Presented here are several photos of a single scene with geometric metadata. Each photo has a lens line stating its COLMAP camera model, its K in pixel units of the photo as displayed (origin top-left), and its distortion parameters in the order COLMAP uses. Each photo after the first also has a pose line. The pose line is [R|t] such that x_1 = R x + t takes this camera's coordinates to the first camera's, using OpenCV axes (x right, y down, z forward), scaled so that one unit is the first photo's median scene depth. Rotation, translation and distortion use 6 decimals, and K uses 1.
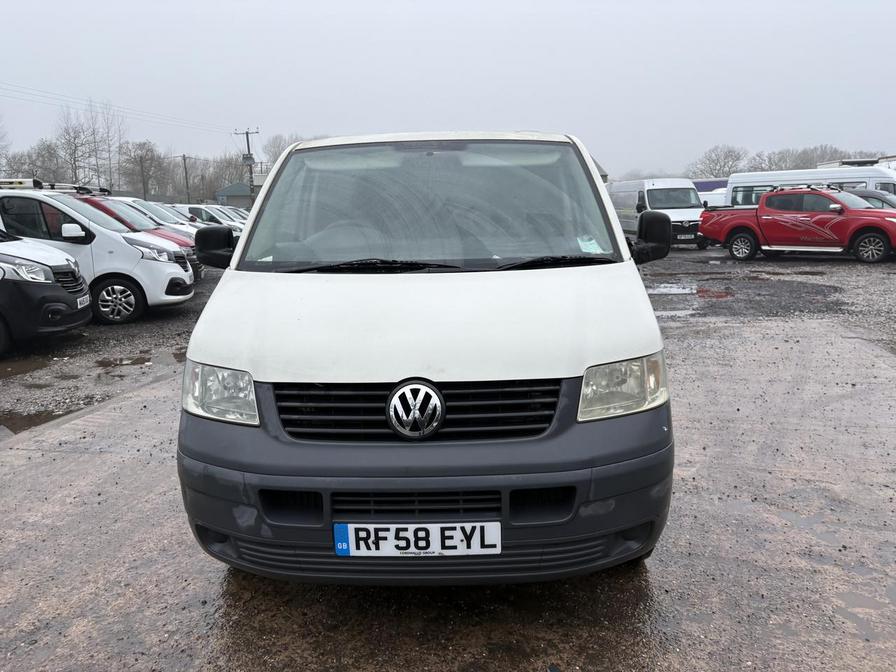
lens RADIAL K [[689.0, 0, 450.9], [0, 689.0, 339.7], [0, 0, 1]] dist [0.035616, -0.020098]
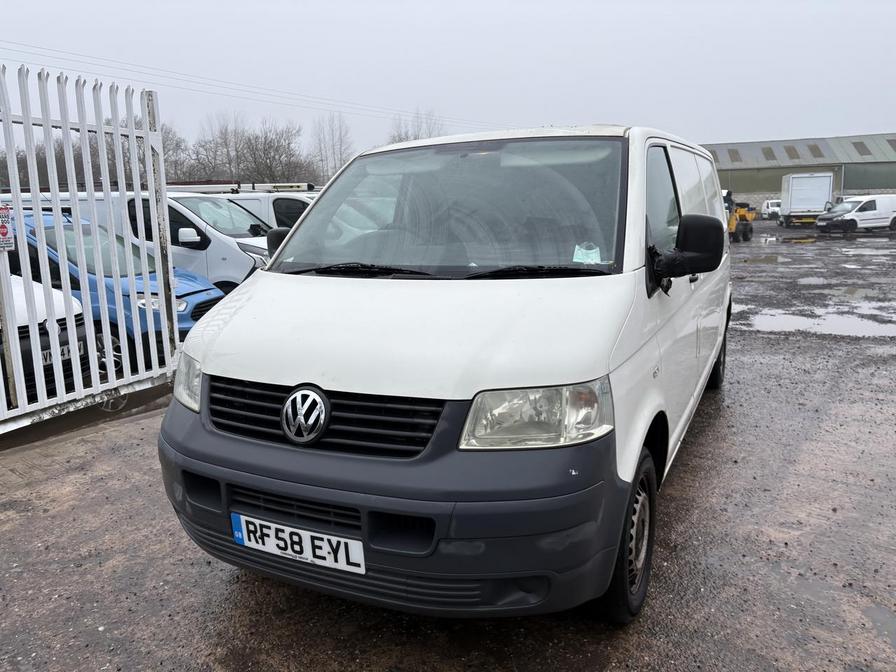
lens RADIAL K [[689.0, 0, 448.6], [0, 689.0, 332.7], [0, 0, 1]] dist [0.035616, -0.020098]
pose [[0.901767, 0.068558, -0.426751, 0.565053], [-0.069616, 0.997487, 0.013141, -0.047043], [0.426580, 0.017859, 0.904274, 0.172285]]
